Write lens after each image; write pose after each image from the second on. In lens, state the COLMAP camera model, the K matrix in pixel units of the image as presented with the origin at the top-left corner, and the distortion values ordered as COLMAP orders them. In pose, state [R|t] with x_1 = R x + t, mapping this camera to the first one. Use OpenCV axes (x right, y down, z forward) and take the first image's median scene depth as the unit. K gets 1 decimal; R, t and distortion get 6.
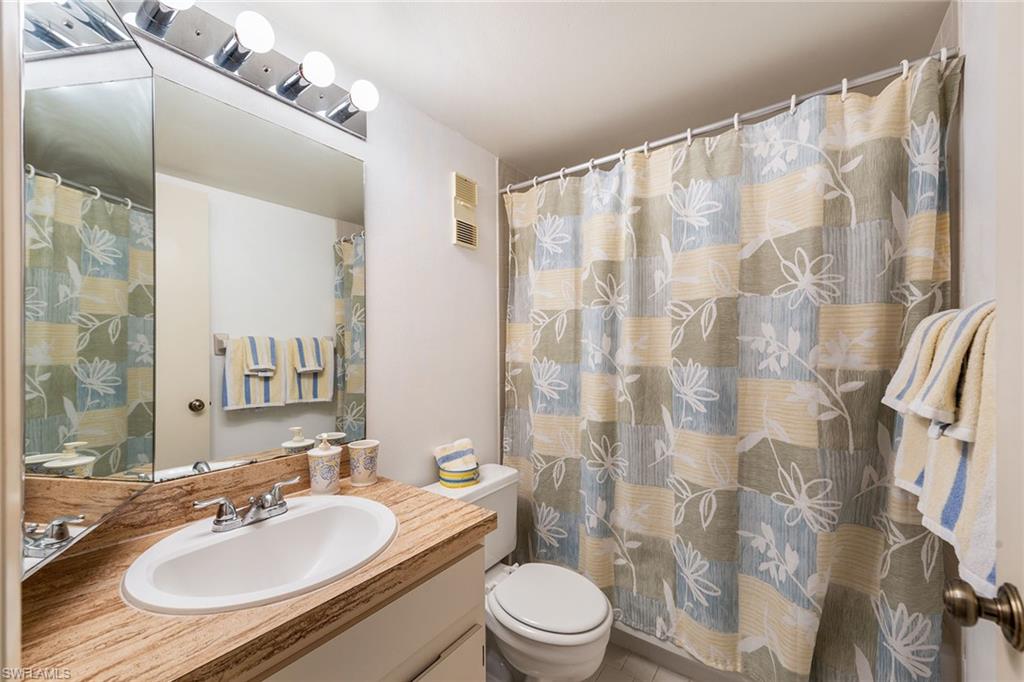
lens RADIAL K [[395.5, 0, 512.0], [0, 395.5, 341.0], [0, 0, 1]] dist [0.001812, -0.000413]
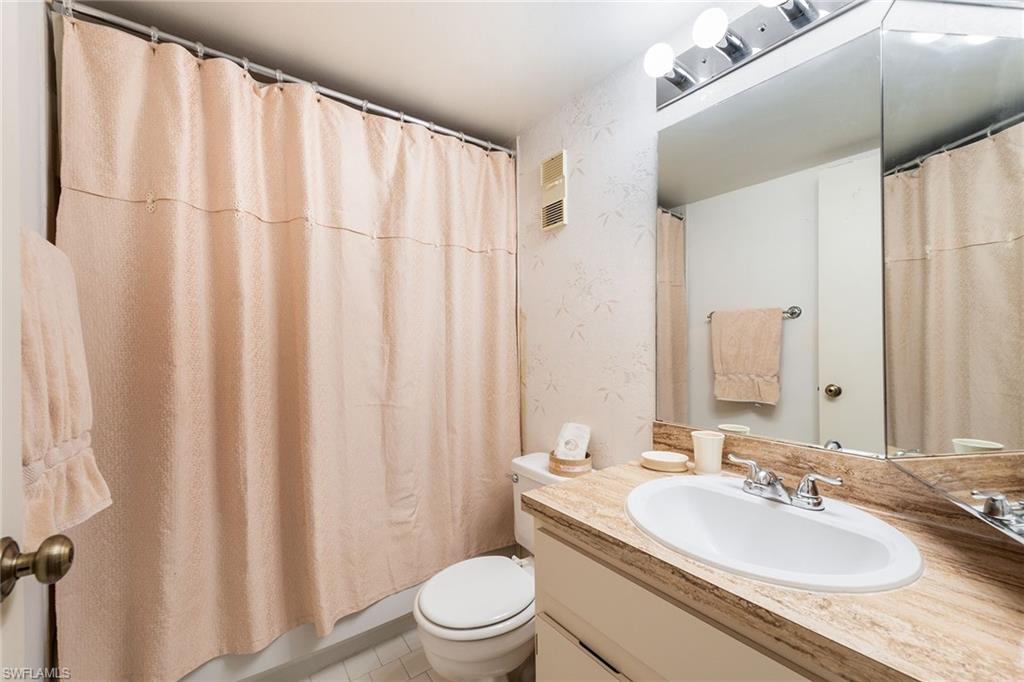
lens RADIAL K [[395.5, 0, 512.0], [0, 395.5, 341.0], [0, 0, 1]] dist [0.001812, -0.000413]
pose [[-0.289638, 0.018674, -0.956954, 0.498374], [0.049952, 0.998742, 0.004371, 0.024130], [0.955832, -0.046535, -0.290207, 0.703692]]
